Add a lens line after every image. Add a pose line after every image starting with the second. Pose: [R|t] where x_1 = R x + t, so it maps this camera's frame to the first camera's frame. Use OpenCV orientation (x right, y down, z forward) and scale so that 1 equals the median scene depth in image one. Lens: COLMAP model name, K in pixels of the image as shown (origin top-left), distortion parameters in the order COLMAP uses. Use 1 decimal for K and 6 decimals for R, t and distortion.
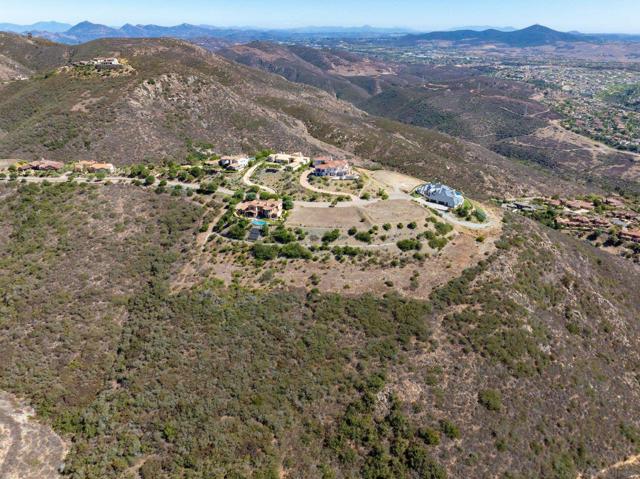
lens RADIAL K [[448.6, 0, 321.5], [0, 448.6, 240.6], [0, 0, 1]] dist [-0.035293, -0.004264]
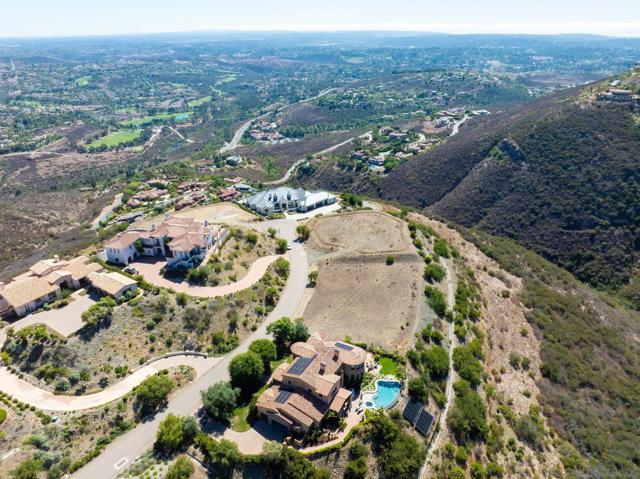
lens RADIAL K [[449.6, 0, 322.1], [0, 449.6, 239.1], [0, 0, 1]] dist [-0.044122, 0.013077]
pose [[0.138446, -0.423282, 0.895358, -0.428716], [0.437195, 0.837326, 0.328246, -0.296901], [-0.888647, 0.346001, 0.300981, 0.886917]]
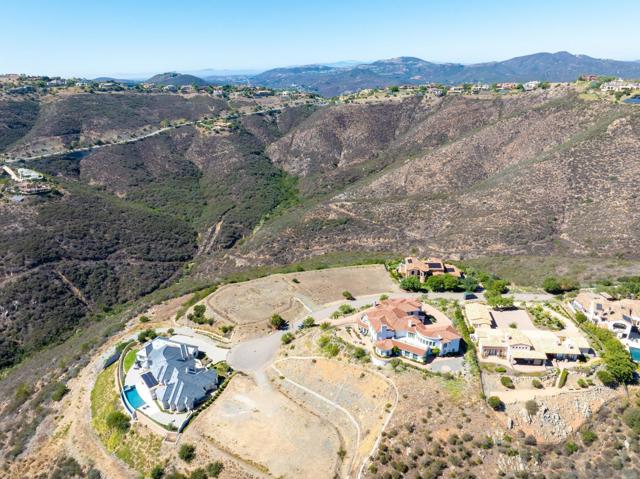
lens RADIAL K [[449.6, 0, 322.1], [0, 449.6, 239.1], [0, 0, 1]] dist [-0.044122, 0.013077]
pose [[-0.943222, 0.147460, -0.297636, 0.270489], [-0.113556, 0.698915, 0.706132, -0.657935], [0.312149, 0.699838, -0.642487, 1.462153]]
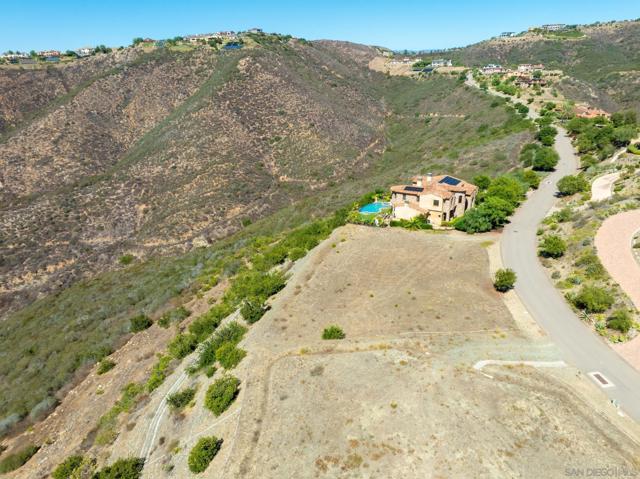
lens RADIAL K [[450.4, 0, 322.0], [0, 450.4, 239.4], [0, 0, 1]] dist [-0.056648, 0.030536]
pose [[-0.173075, 0.366714, -0.914093, 0.274836], [-0.395654, 0.824033, 0.405497, -0.170344], [0.901944, 0.431846, 0.002472, 0.967186]]
